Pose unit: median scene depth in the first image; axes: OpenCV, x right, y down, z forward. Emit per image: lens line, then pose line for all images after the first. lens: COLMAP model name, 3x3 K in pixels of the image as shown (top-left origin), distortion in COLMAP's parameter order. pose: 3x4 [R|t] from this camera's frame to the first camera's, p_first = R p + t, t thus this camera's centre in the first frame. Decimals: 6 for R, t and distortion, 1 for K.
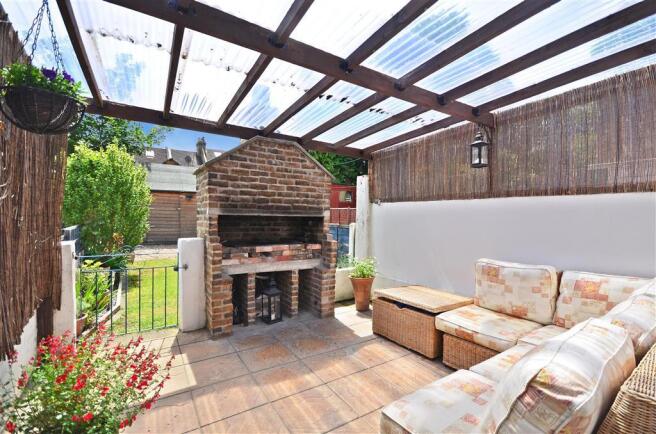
lens RADIAL K [[295.0, 0, 330.9], [0, 295.0, 228.8], [0, 0, 1]] dist [0.023371, 0.000013]
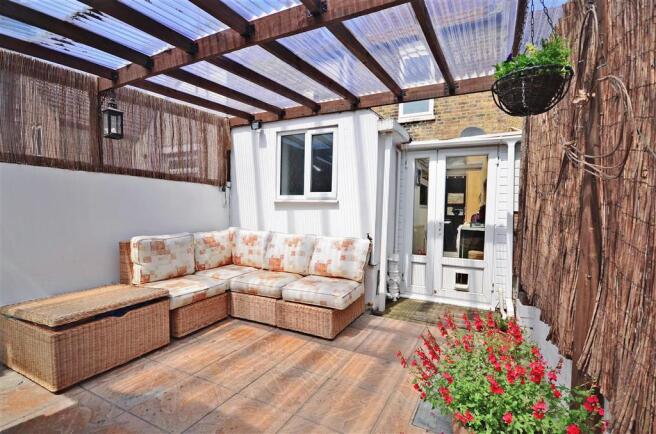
lens RADIAL K [[295.0, 0, 330.9], [0, 295.0, 228.8], [0, 0, 1]] dist [0.023371, 0.000013]
pose [[-0.479885, -0.085513, 0.873154, -0.717864], [0.006203, 0.994883, 0.100844, -0.023183], [-0.877310, 0.053809, -0.476899, 0.978164]]
